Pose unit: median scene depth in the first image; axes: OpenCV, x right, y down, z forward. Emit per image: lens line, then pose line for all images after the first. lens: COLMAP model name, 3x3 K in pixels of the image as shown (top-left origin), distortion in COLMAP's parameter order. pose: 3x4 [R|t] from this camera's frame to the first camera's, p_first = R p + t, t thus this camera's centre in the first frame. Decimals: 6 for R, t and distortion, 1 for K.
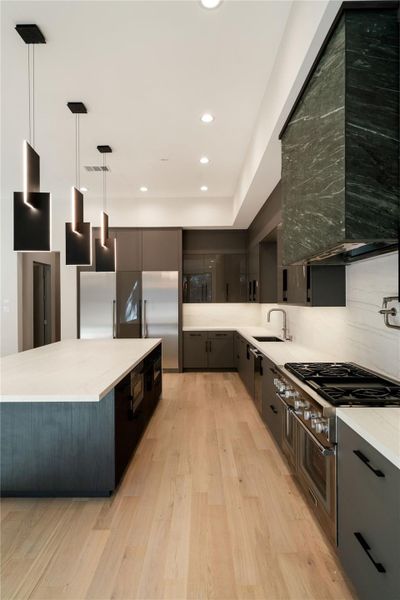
lens RADIAL K [[285.6, 0, 200.0], [0, 285.6, 300.0], [0, 0, 1]] dist [0.002389, 0.000667]
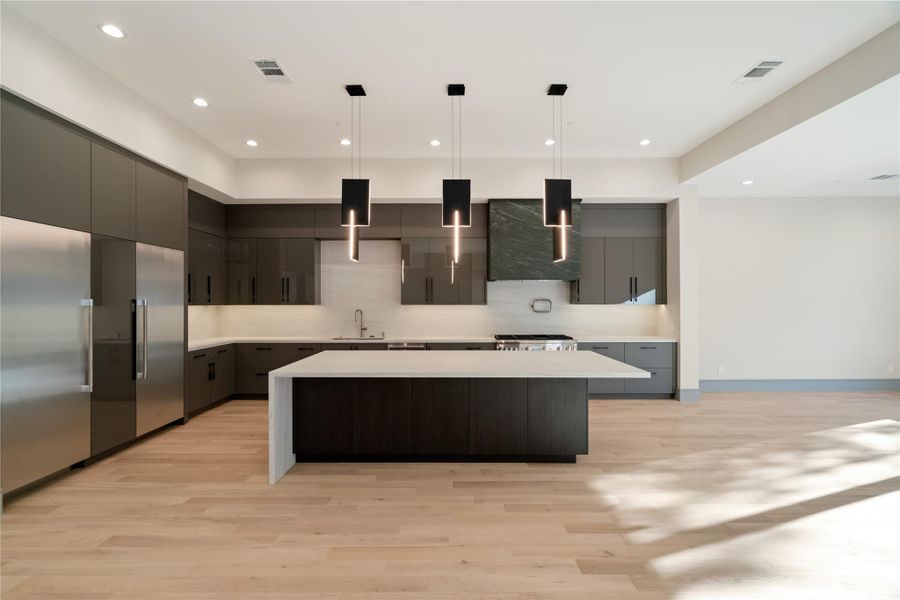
lens RADIAL K [[428.4, 0, 447.5], [0, 428.4, 301.6], [0, 0, 1]] dist [0.002389, 0.000667]
pose [[-0.004324, 0.006224, 0.999971, -0.963352], [0.002790, 0.999977, -0.006212, 0.010776], [-0.999987, 0.002763, -0.004342, 0.458464]]
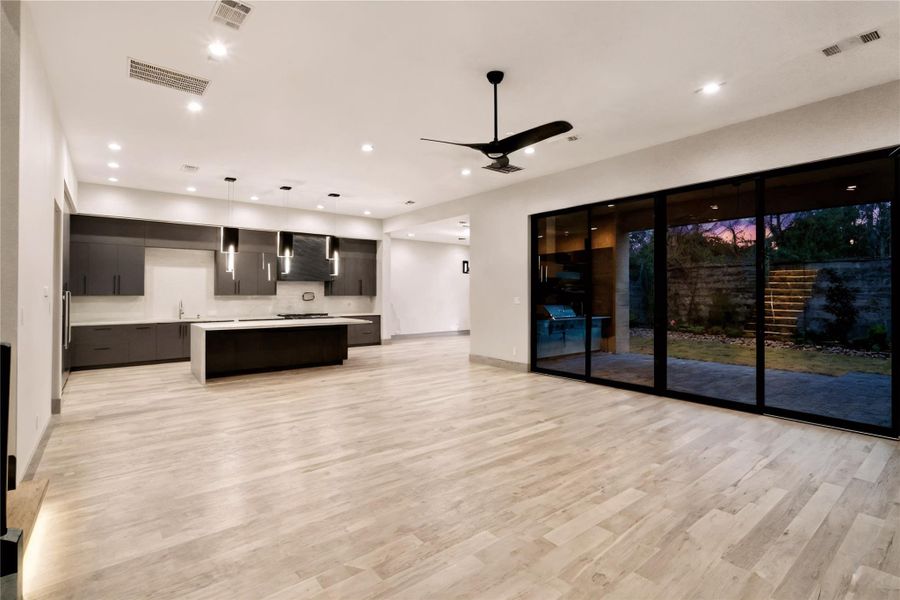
lens RADIAL K [[428.1, 0, 447.1], [0, 428.1, 296.5], [0, 0, 1]] dist [0.001207, 0.000351]
pose [[-0.630060, -0.001418, 0.776545, -1.720487], [0.001976, 0.999992, 0.003429, 0.010325], [-0.776544, 0.003695, -0.630052, 0.946136]]
